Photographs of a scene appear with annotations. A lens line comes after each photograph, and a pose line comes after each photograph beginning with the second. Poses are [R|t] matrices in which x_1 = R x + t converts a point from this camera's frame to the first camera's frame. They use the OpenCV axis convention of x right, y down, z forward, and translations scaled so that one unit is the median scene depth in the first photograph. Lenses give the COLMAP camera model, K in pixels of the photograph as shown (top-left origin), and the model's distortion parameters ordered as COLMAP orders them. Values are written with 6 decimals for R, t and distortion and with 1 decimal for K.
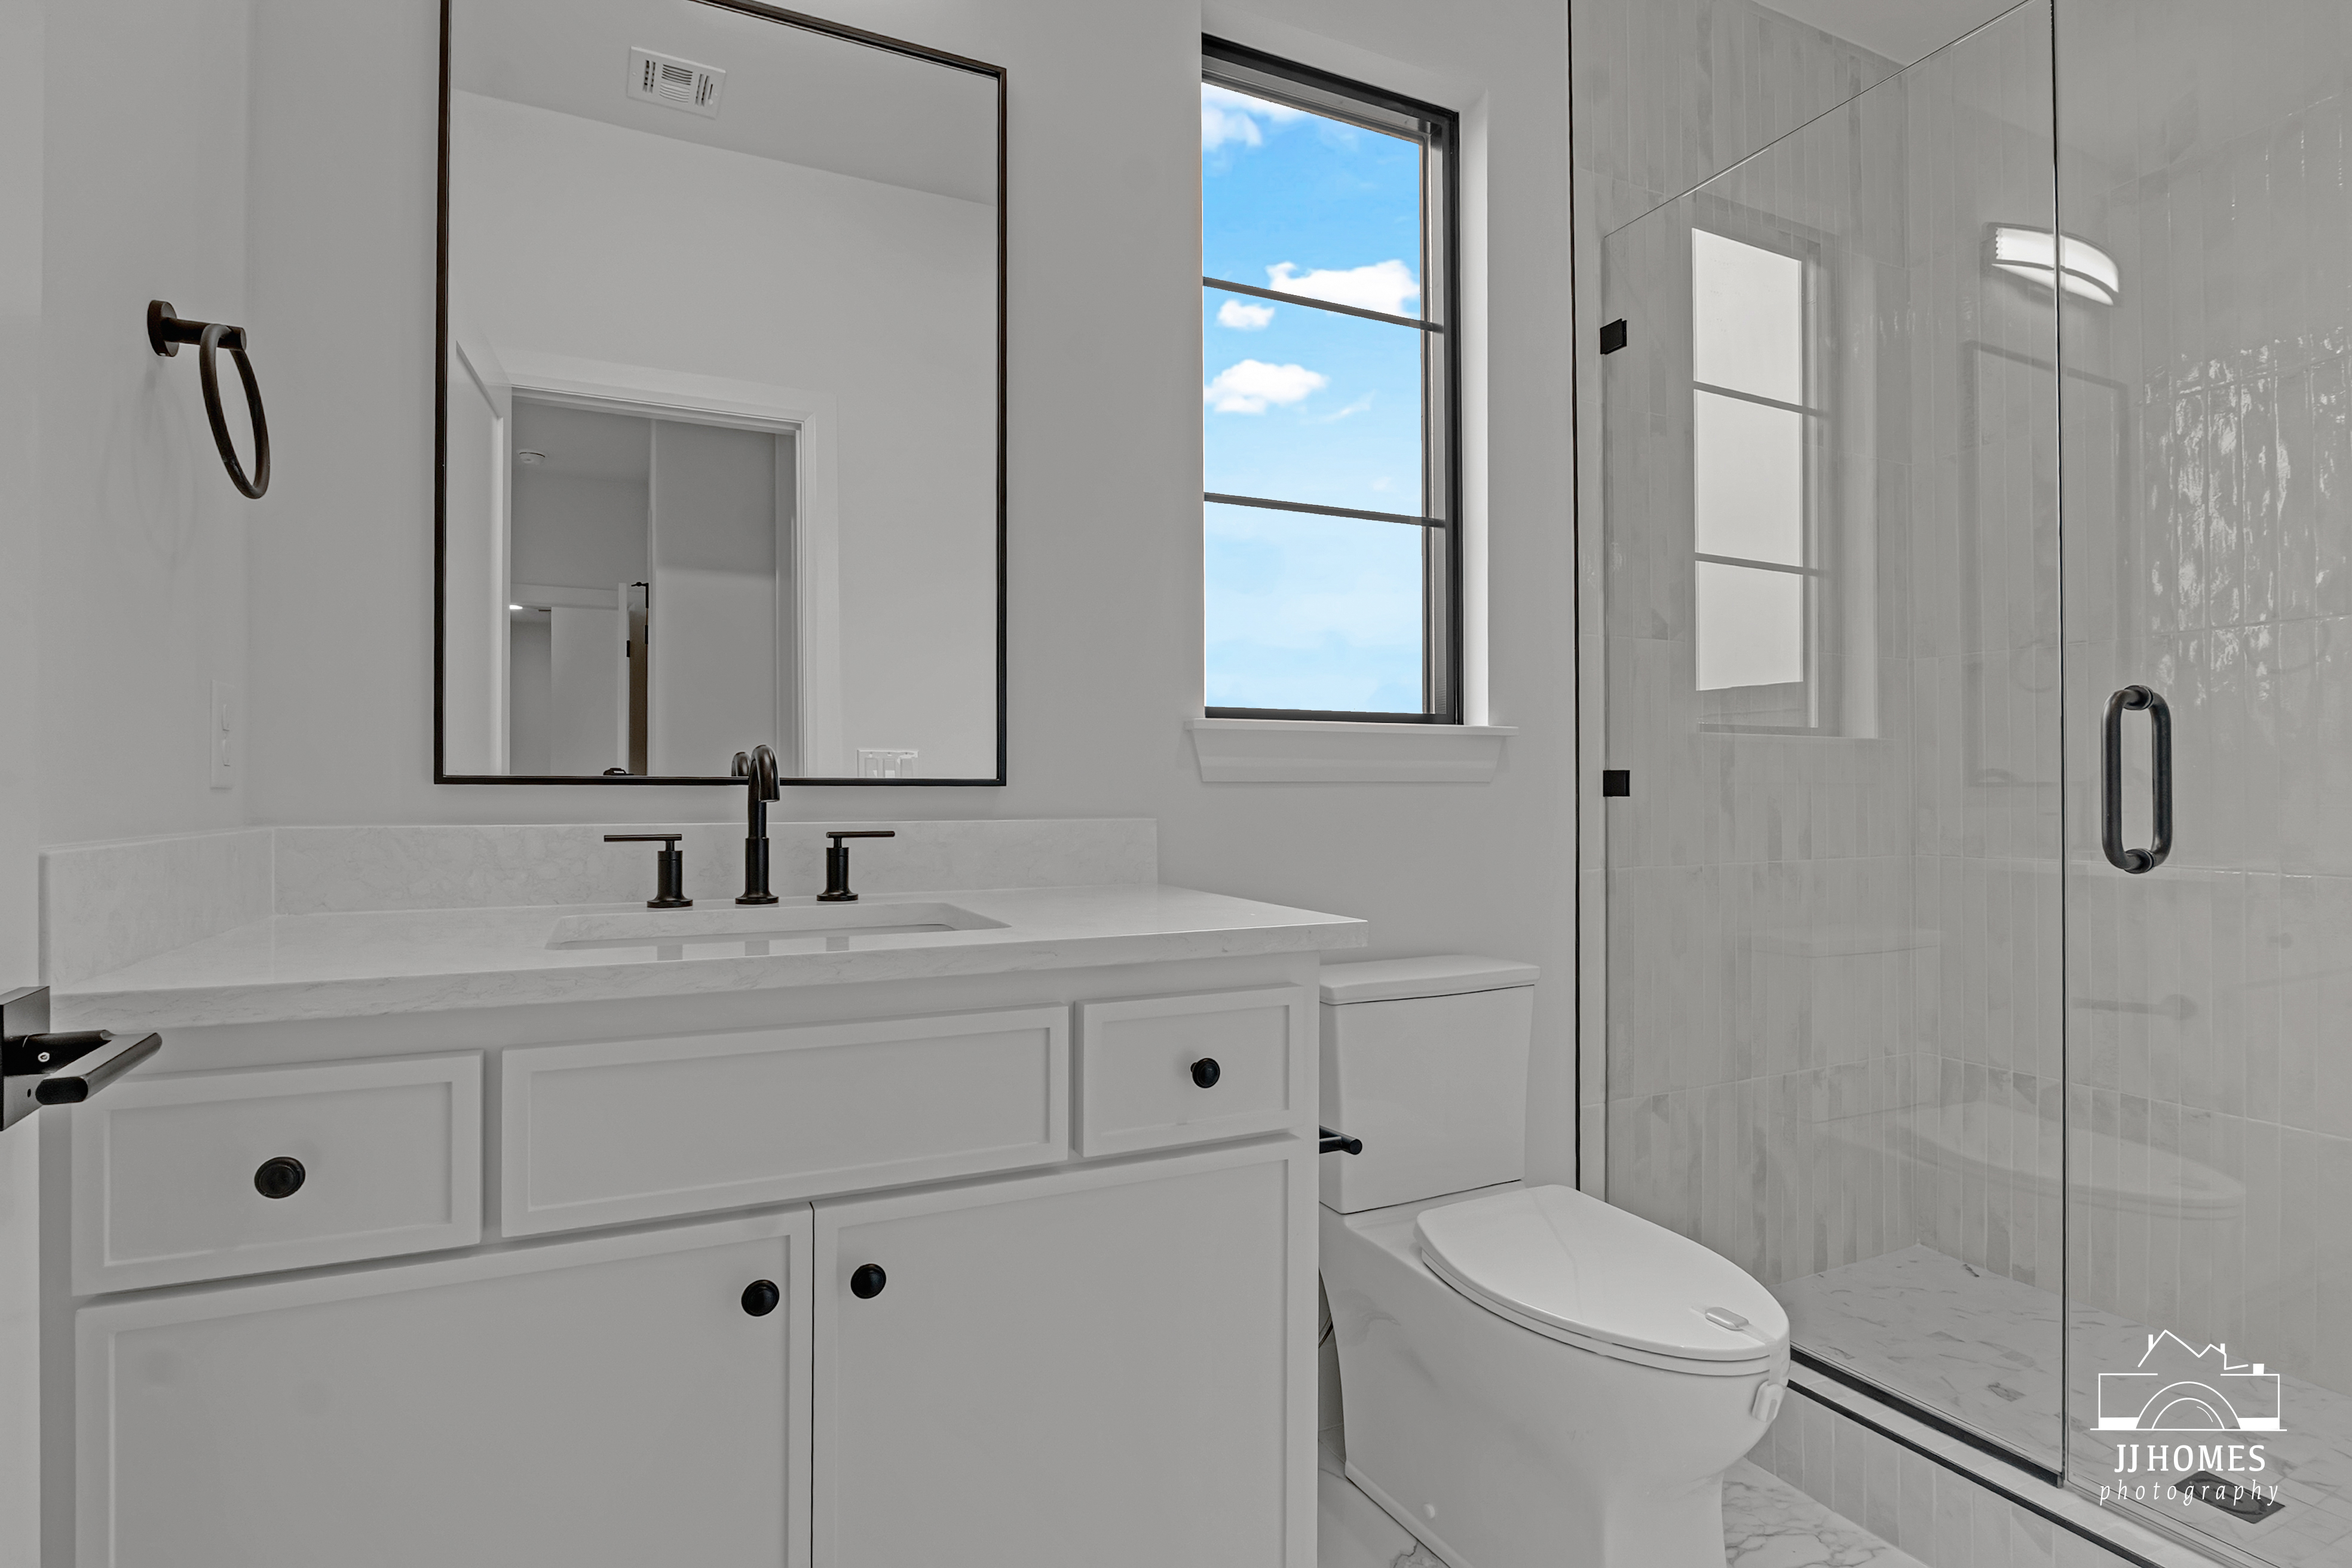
lens RADIAL K [[1140.7, 0, 1170.2], [0, 1140.7, 779.1], [0, 0, 1]] dist [0.000011, 0.000080]
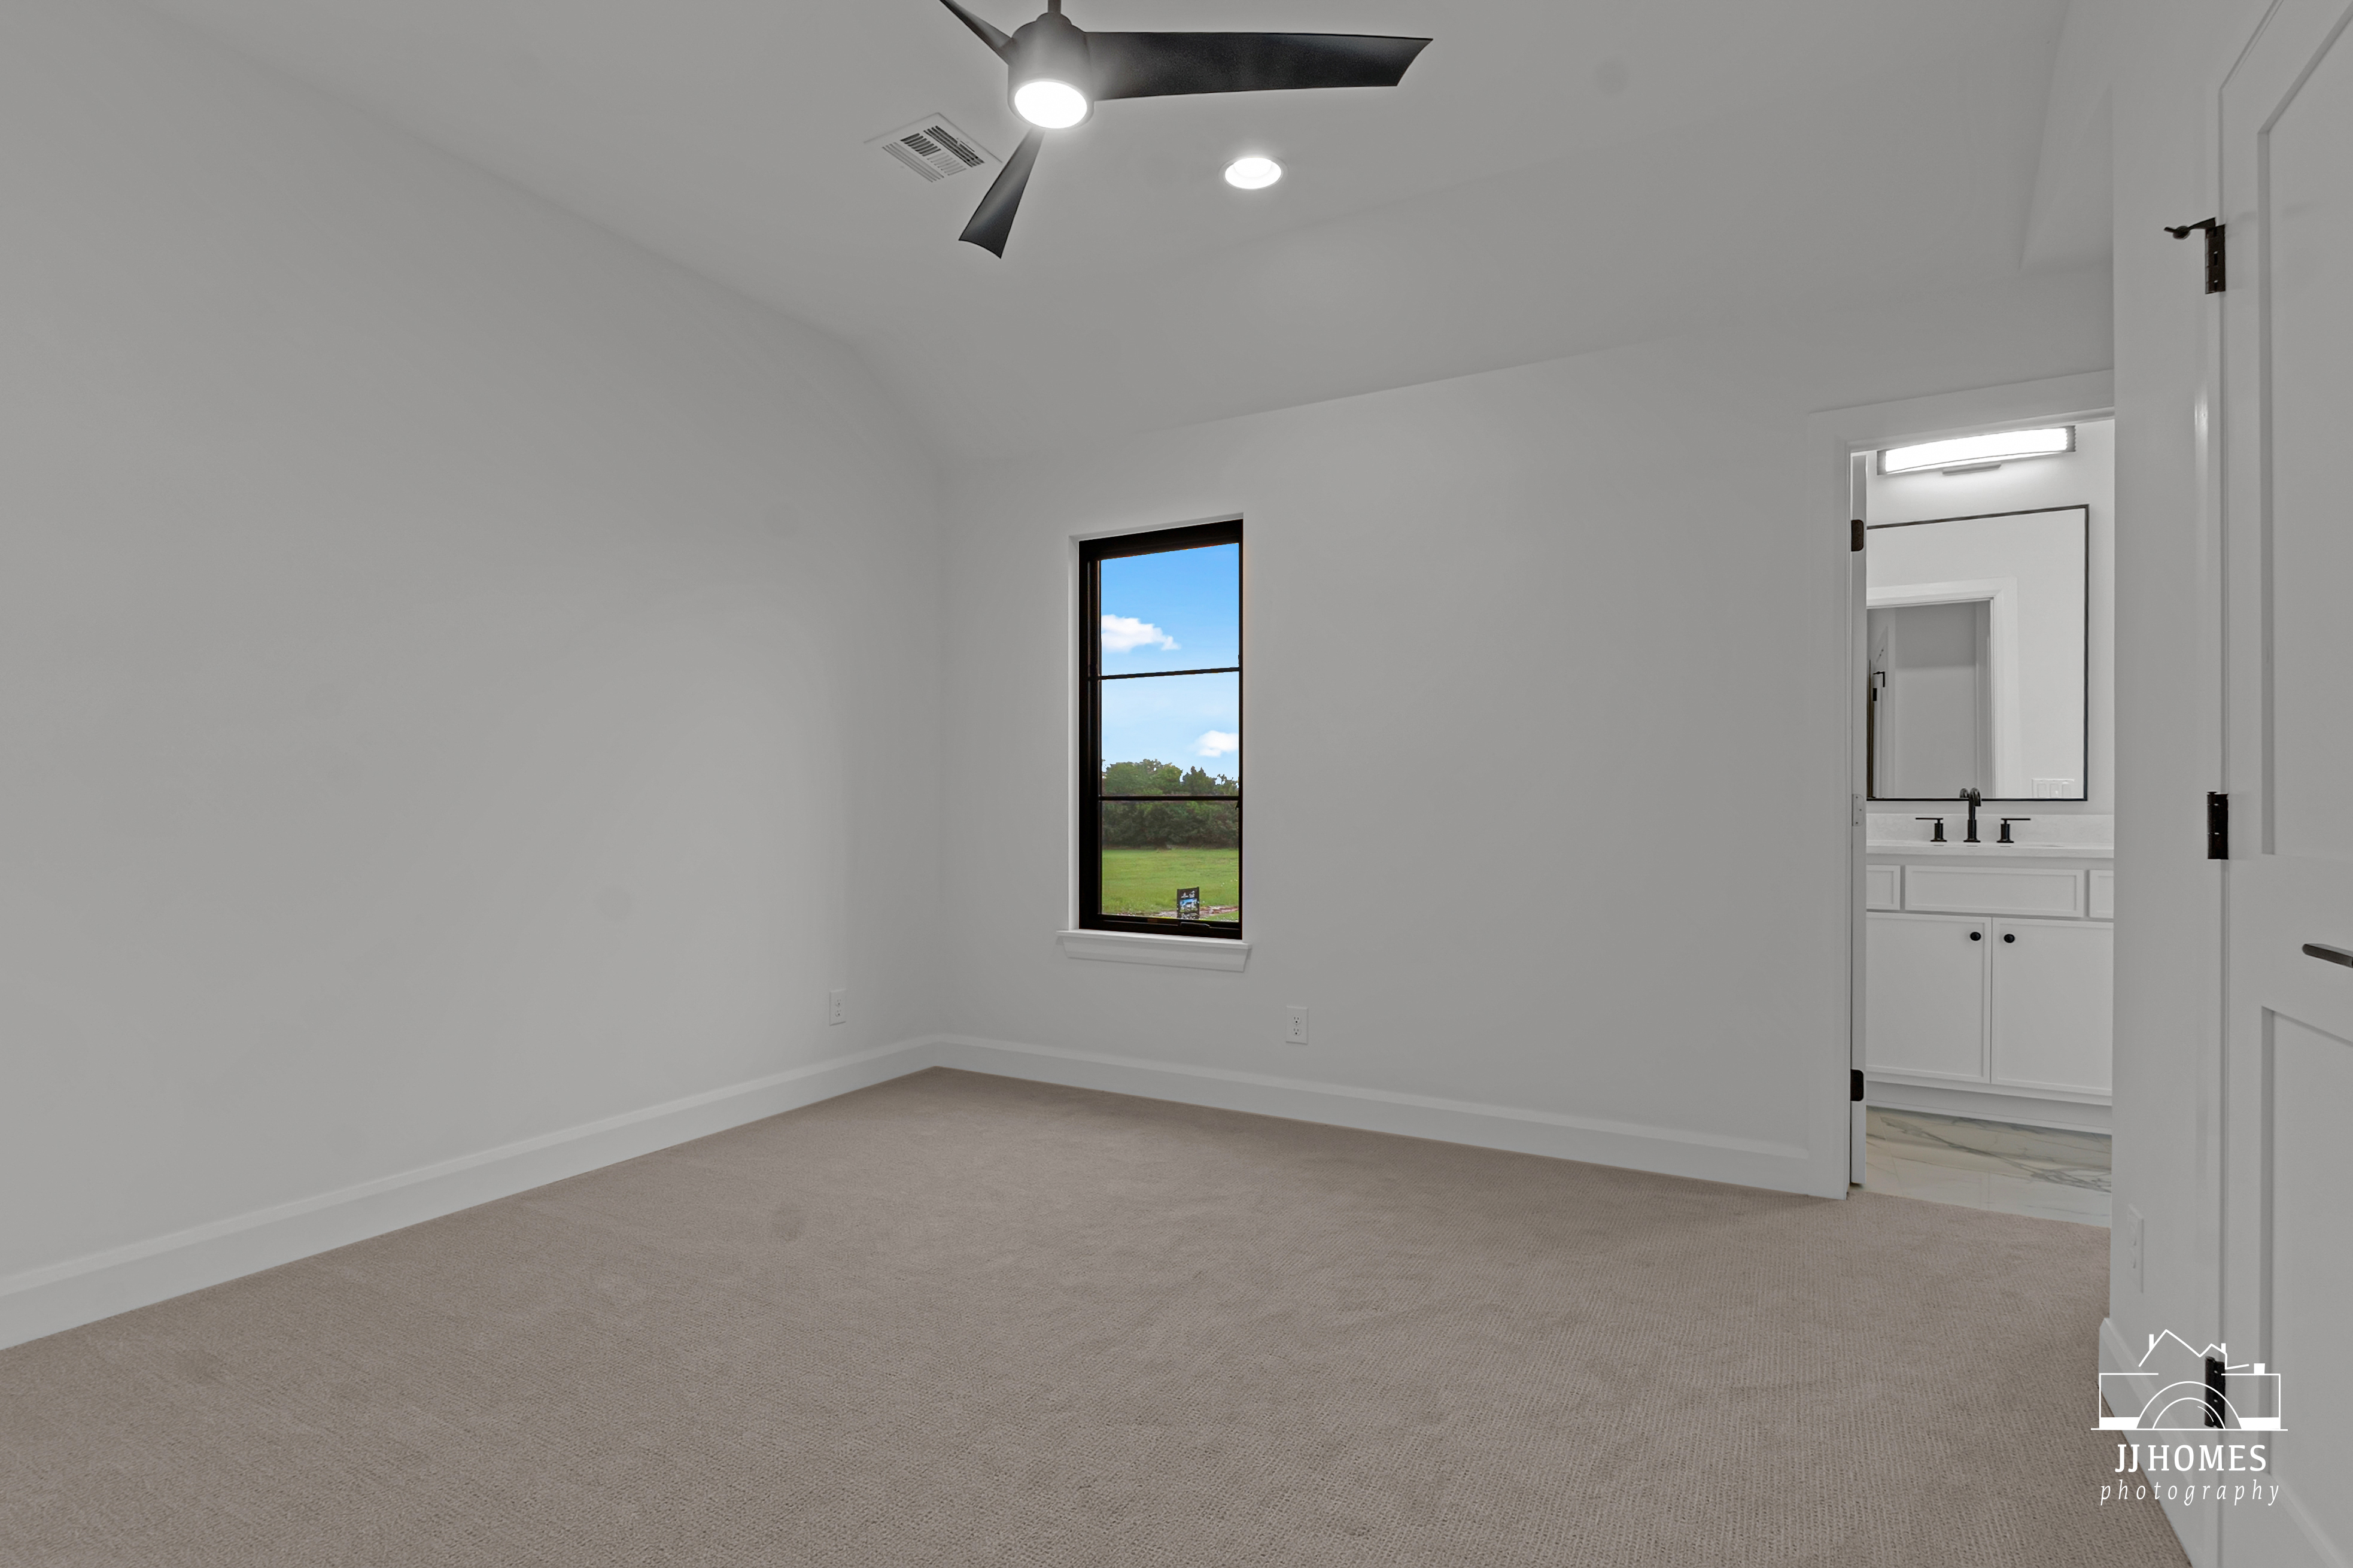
lens RADIAL K [[1159.4, 0, 1170.8], [0, 1159.4, 807.1], [0, 0, 1]] dist [0.001272, 0.000296]
pose [[0.592888, 0.005136, -0.805269, 0.803639], [0.007173, 0.999906, 0.011659, -0.029131], [0.805253, -0.012689, 0.592795, -2.385238]]
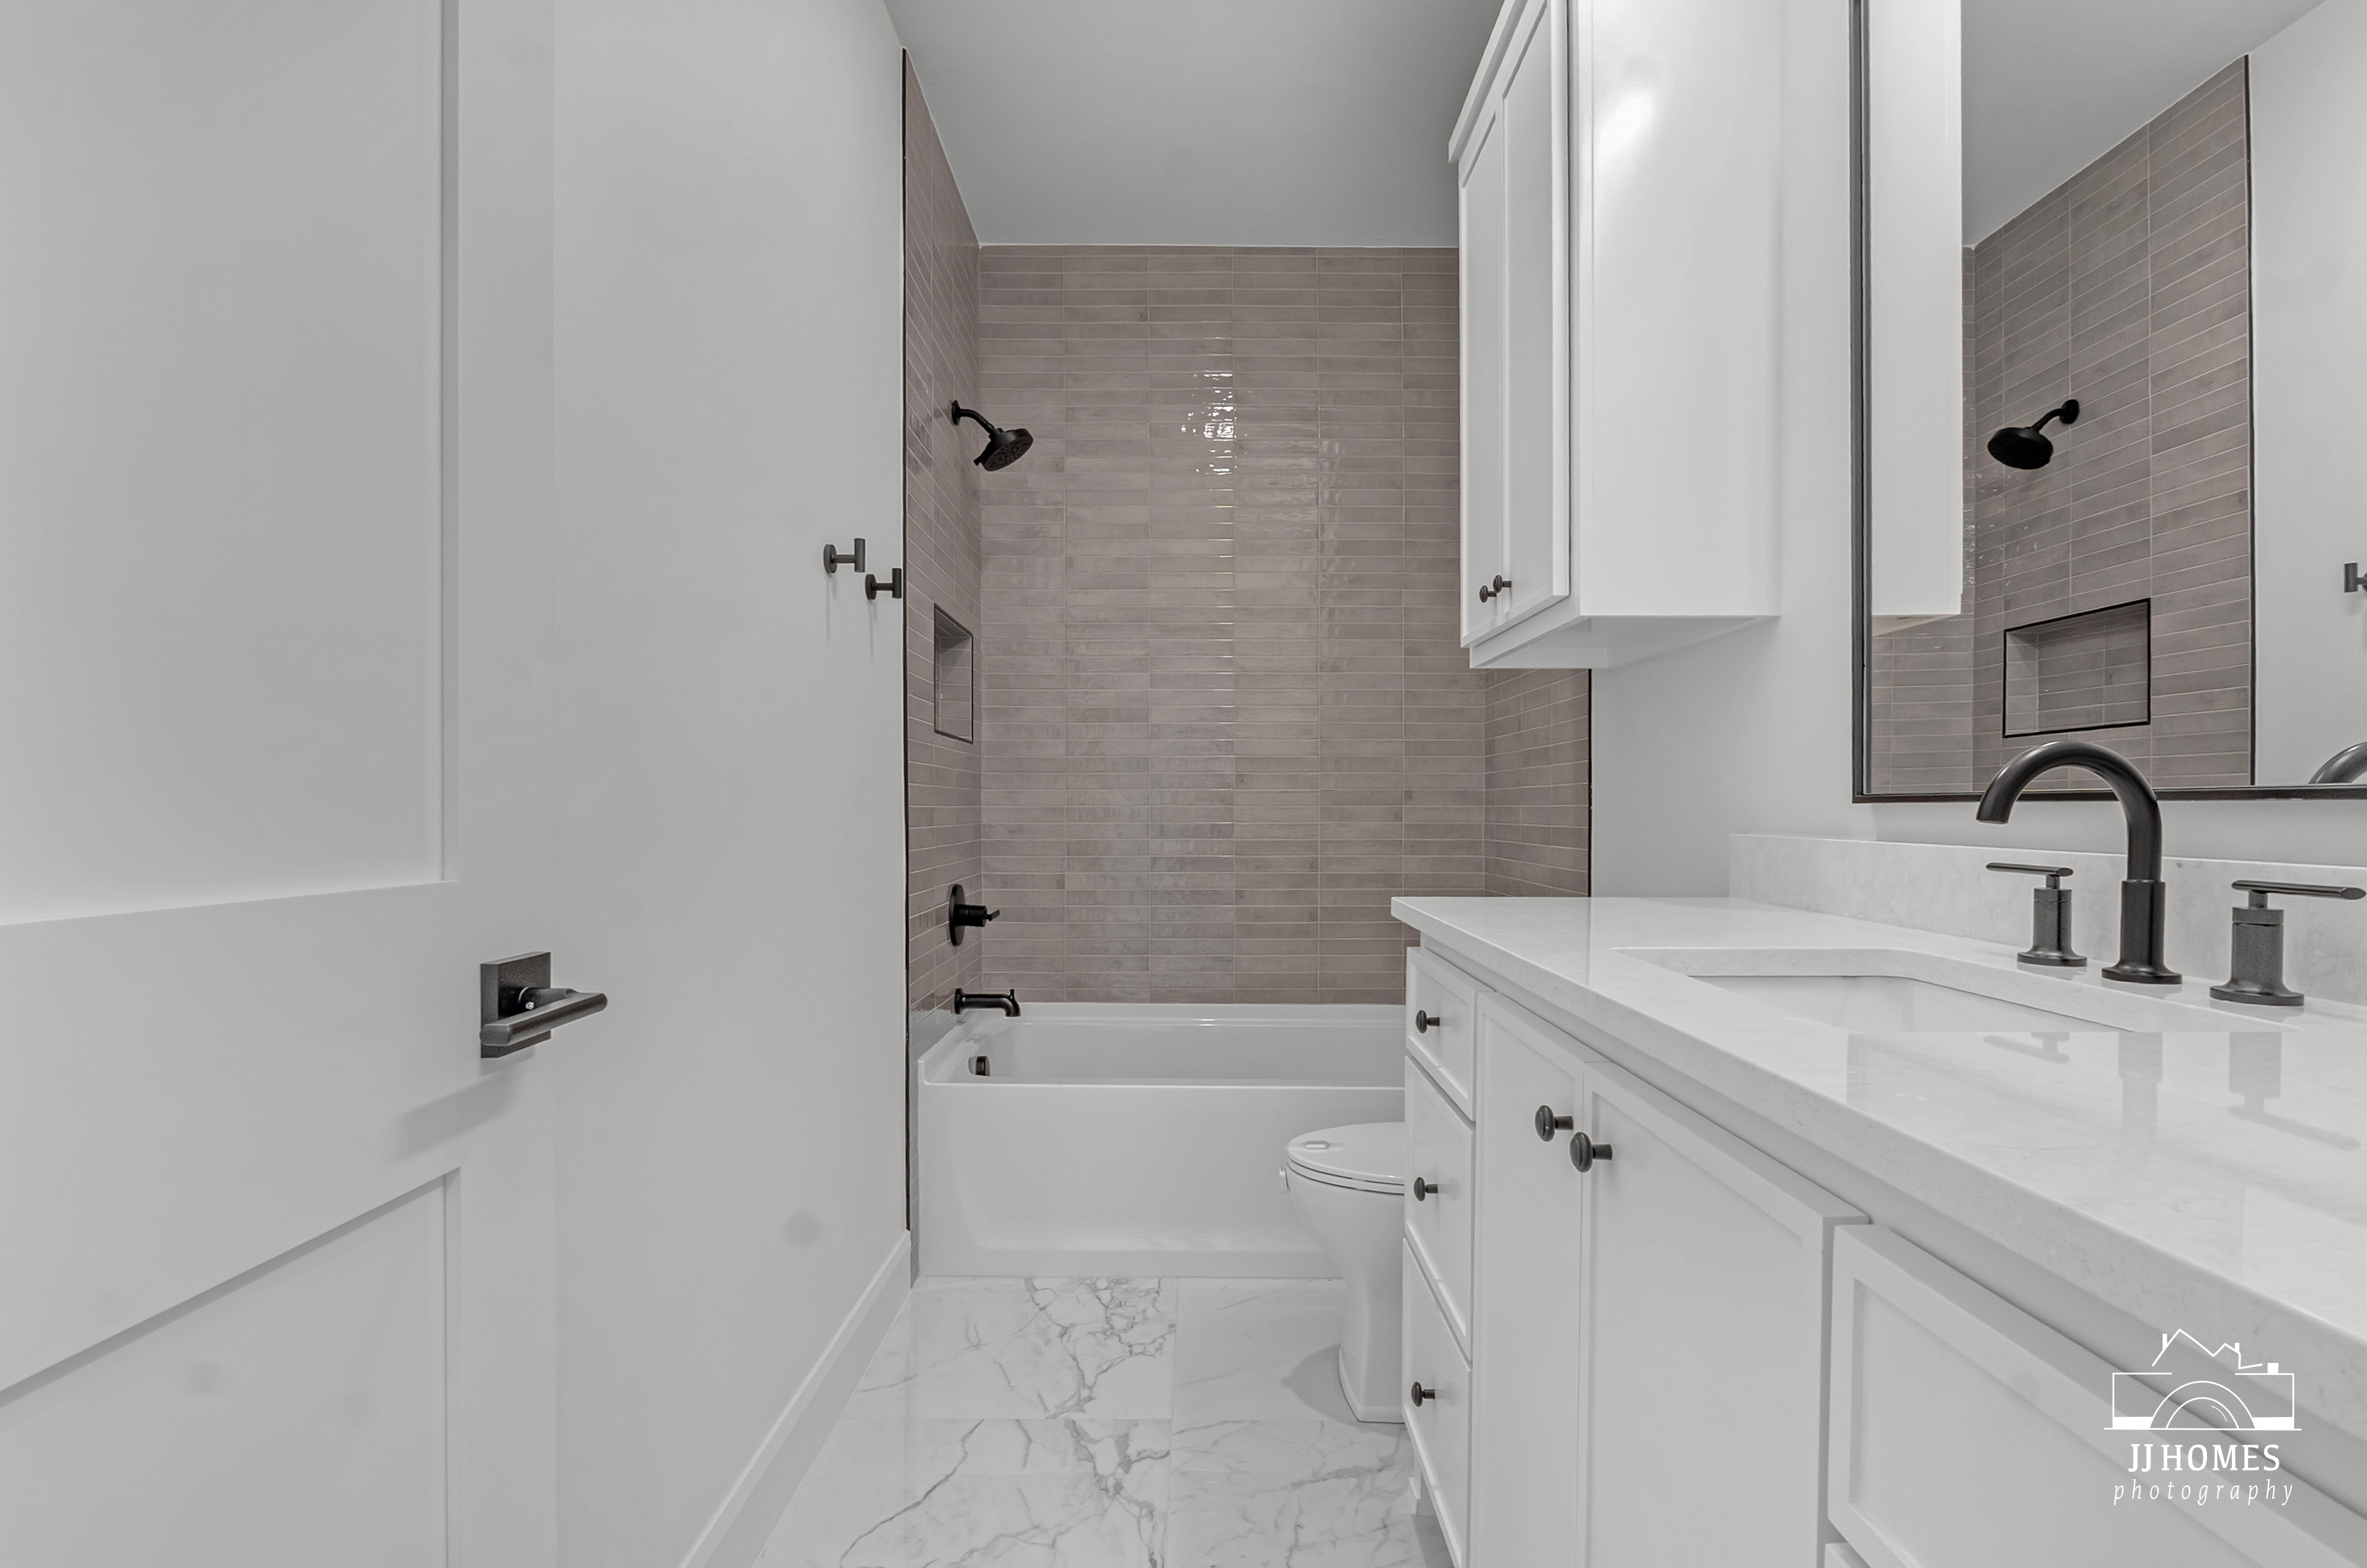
lens RADIAL K [[1107.4, 0, 1186.9], [0, 1107.4, 805.4], [0, 0, 1]] dist [-0.000866, -0.000150]
pose [[-0.419836, 0.001781, -0.907598, 0.449931], [0.017578, 0.999826, -0.006169, 0.002037], [0.907430, -0.018544, -0.419794, 0.764184]]
